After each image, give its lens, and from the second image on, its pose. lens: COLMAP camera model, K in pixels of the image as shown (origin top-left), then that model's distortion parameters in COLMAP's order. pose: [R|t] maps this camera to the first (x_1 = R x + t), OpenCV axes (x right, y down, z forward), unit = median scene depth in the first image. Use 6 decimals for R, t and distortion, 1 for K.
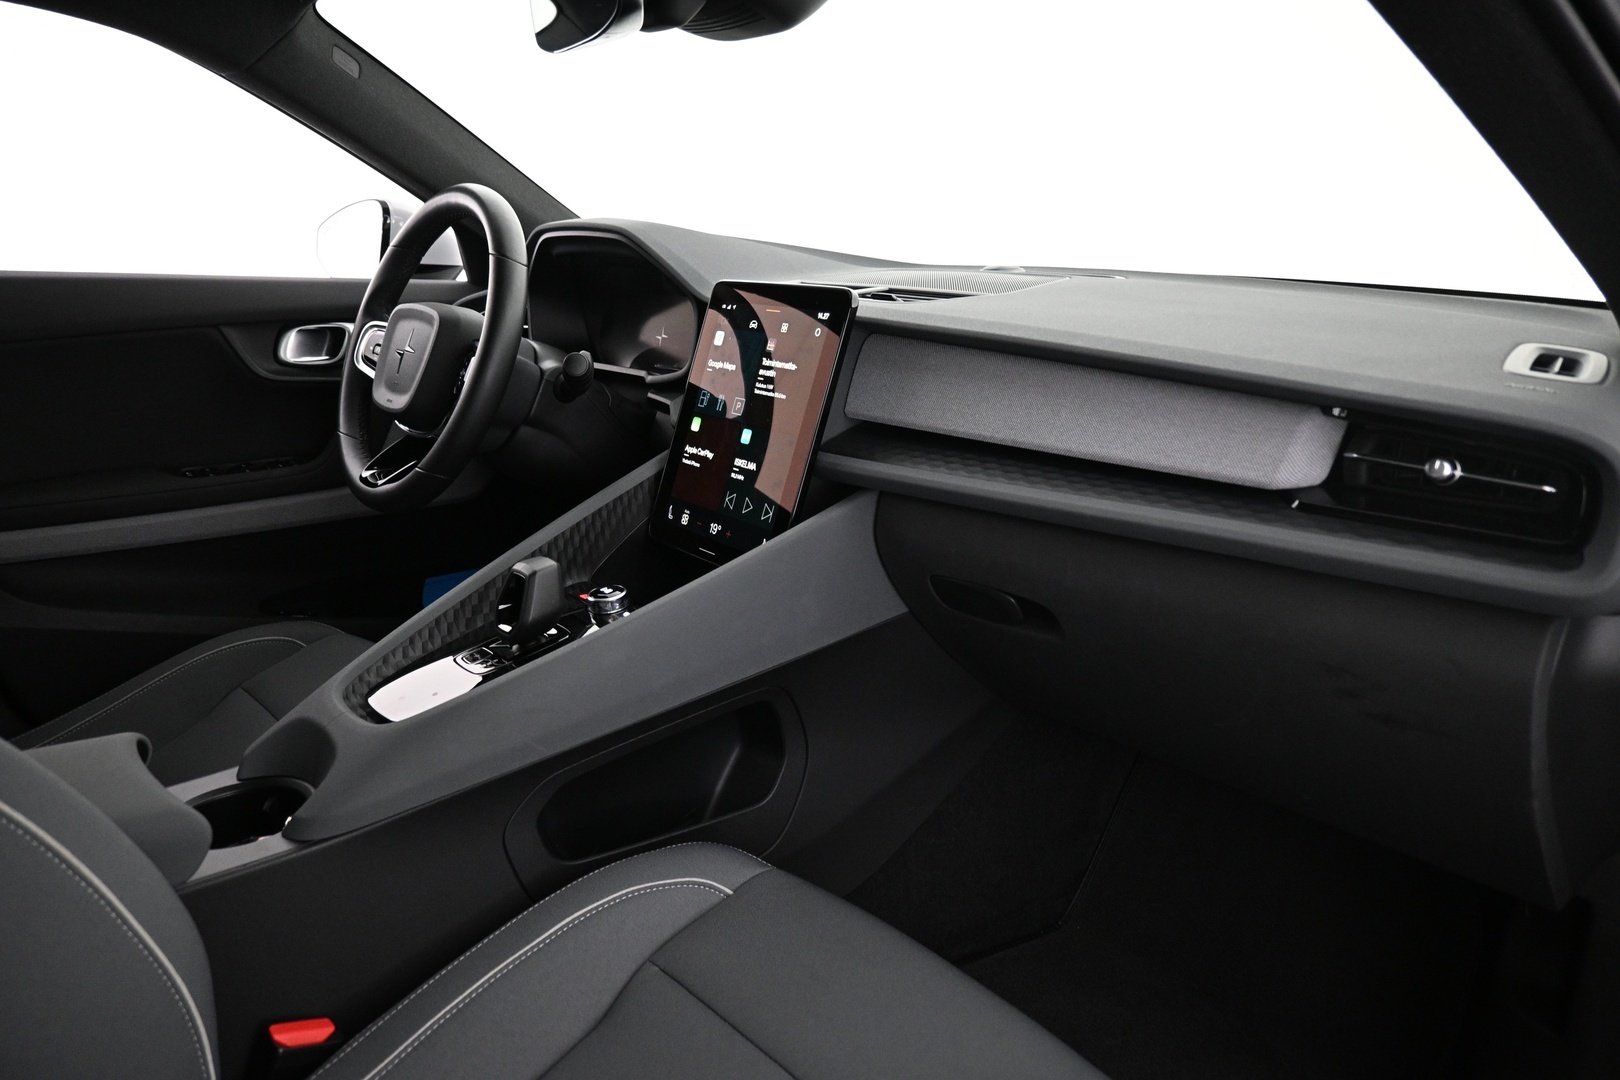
lens RADIAL K [[1099.4, 0, 810.0], [0, 1099.4, 540.0], [0, 0, 1]] dist [0.000867, -0.000697]
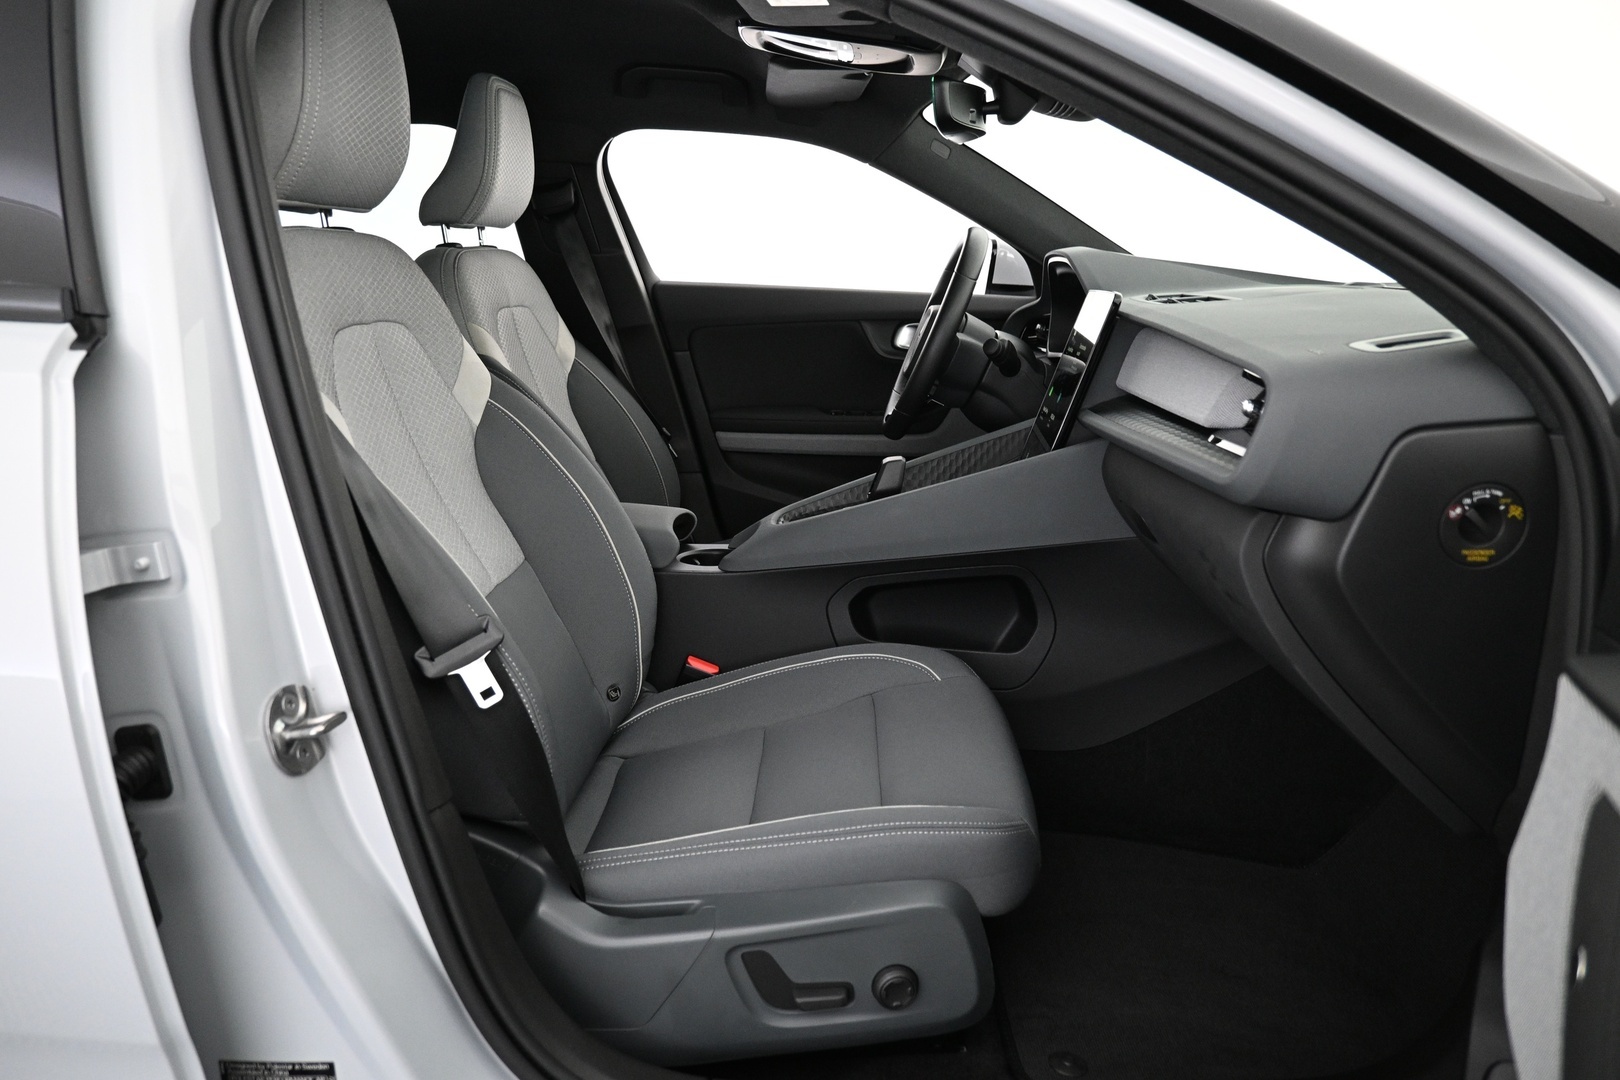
lens RADIAL K [[1099.4, 0, 810.0], [0, 1099.4, 540.0], [0, 0, 1]] dist [0.000867, -0.000697]
pose [[0.725108, 0.156777, -0.670552, 0.581078], [-0.172833, 0.984005, 0.043169, 0.065732], [0.666594, 0.084591, 0.740606, -0.210551]]
